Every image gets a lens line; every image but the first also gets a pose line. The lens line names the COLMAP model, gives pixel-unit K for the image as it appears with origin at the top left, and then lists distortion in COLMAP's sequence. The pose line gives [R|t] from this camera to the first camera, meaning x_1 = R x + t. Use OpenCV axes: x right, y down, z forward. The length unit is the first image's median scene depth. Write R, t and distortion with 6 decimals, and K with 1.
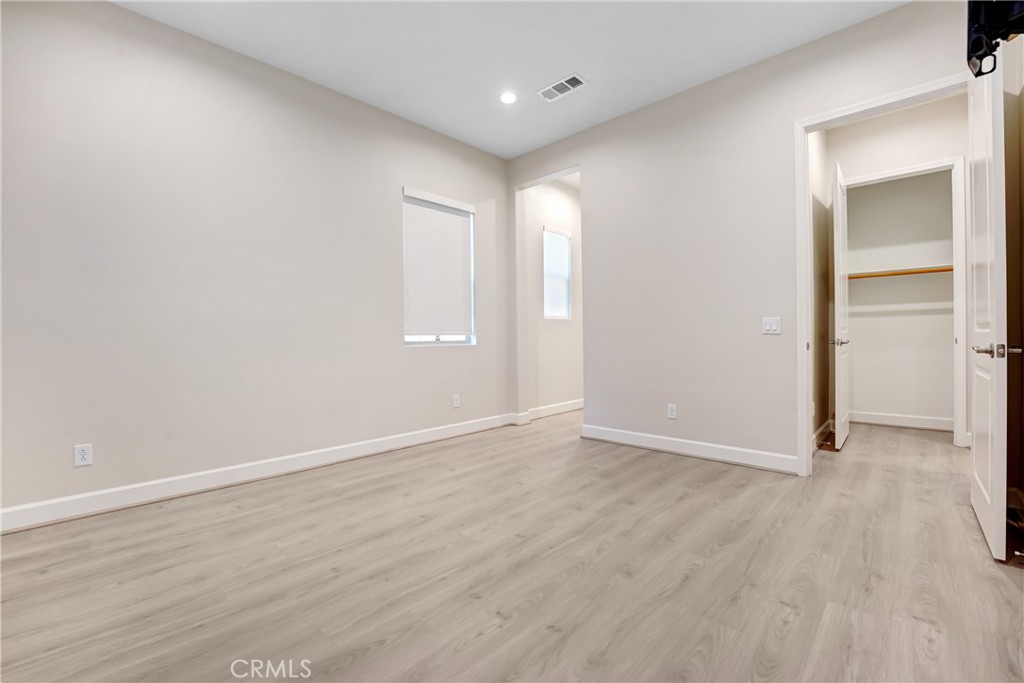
lens RADIAL K [[442.0, 0, 514.7], [0, 442.0, 344.6], [0, 0, 1]] dist [-0.019859, -0.000552]
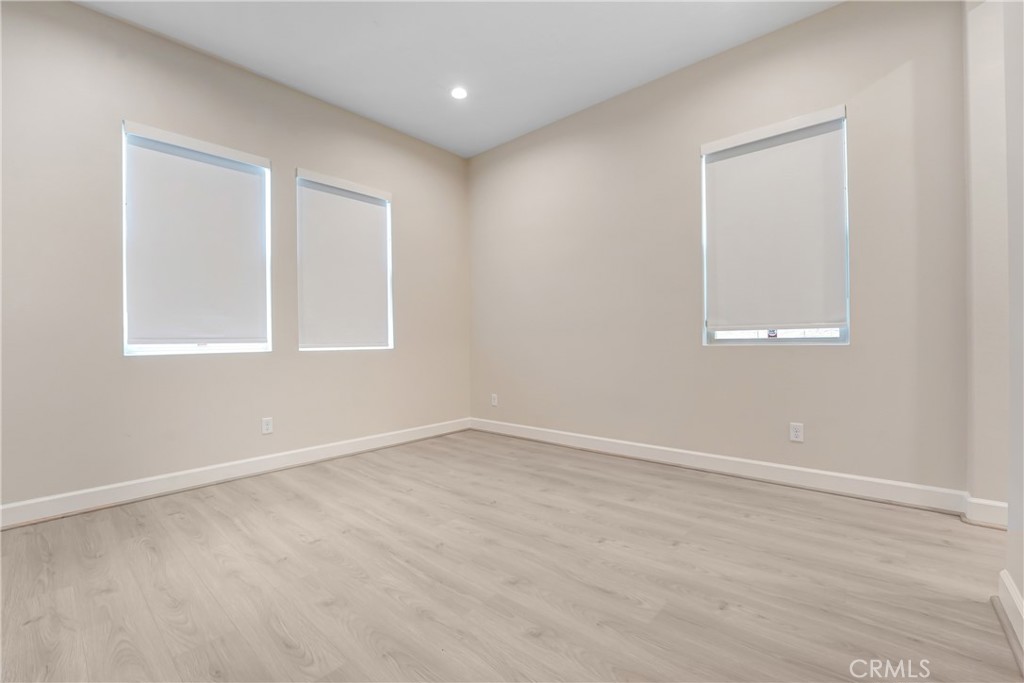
lens RADIAL K [[442.0, 0, 515.2], [0, 442.0, 336.1], [0, 0, 1]] dist [-0.019859, -0.000552]
pose [[0.018119, 0.000800, -0.999836, 0.711523], [-0.001206, 0.999999, 0.000778, -0.015519], [0.999835, 0.001192, 0.018120, 0.839061]]
